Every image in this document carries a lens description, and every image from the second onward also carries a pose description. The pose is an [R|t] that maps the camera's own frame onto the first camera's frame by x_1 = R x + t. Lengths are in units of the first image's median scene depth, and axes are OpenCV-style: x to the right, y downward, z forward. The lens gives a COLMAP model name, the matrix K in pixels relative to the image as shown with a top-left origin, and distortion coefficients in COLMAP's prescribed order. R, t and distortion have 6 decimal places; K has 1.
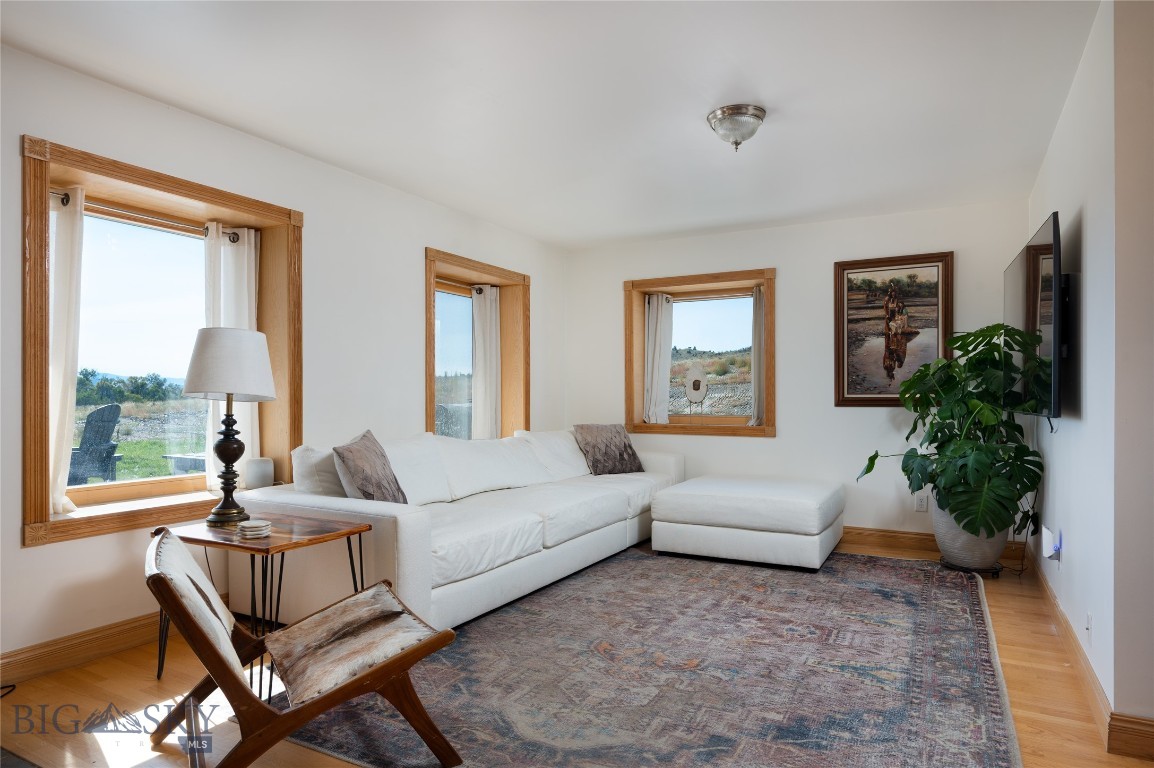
lens RADIAL K [[672.5, 0, 578.3], [0, 672.5, 389.9], [0, 0, 1]] dist [0.002334, -0.001206]
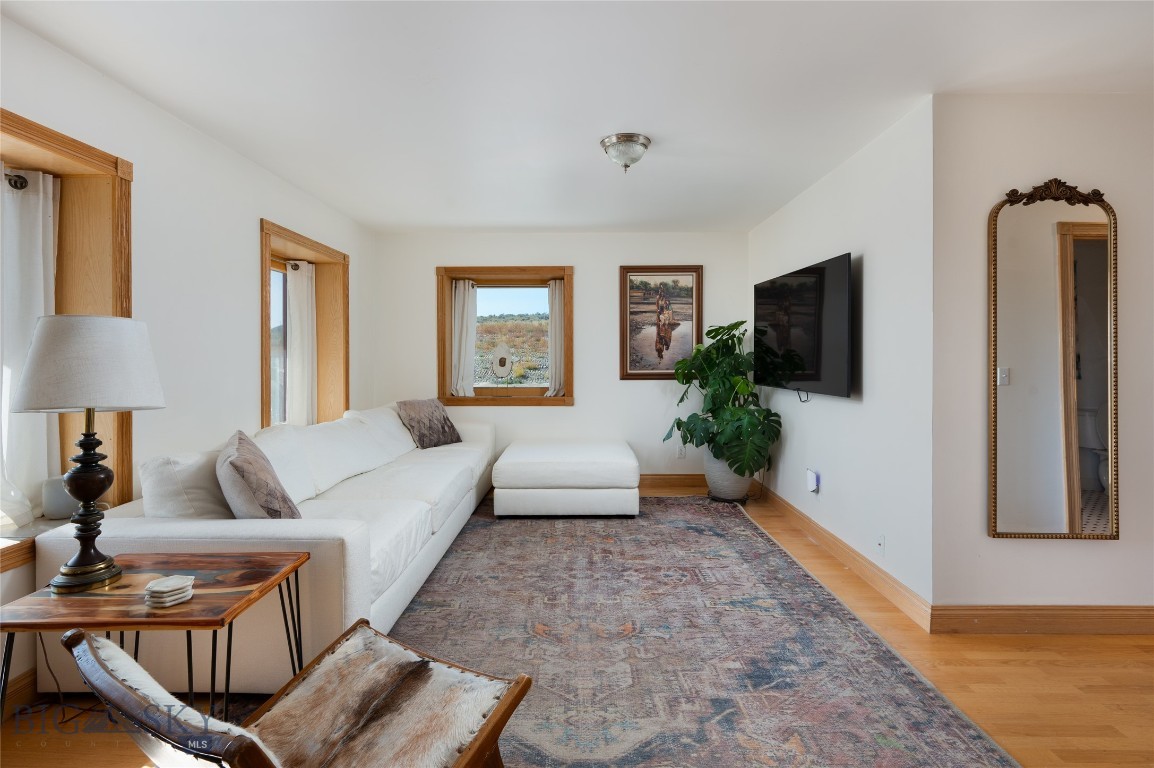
lens RADIAL K [[554.0, 0, 579.5], [0, 554.0, 353.9], [0, 0, 1]] dist [-0.000460, 0.001744]
pose [[0.883576, -0.000517, 0.468288, -0.253805], [-0.000646, 0.999997, 0.002323, -0.039138], [-0.468288, -0.002355, 0.883573, 0.170478]]
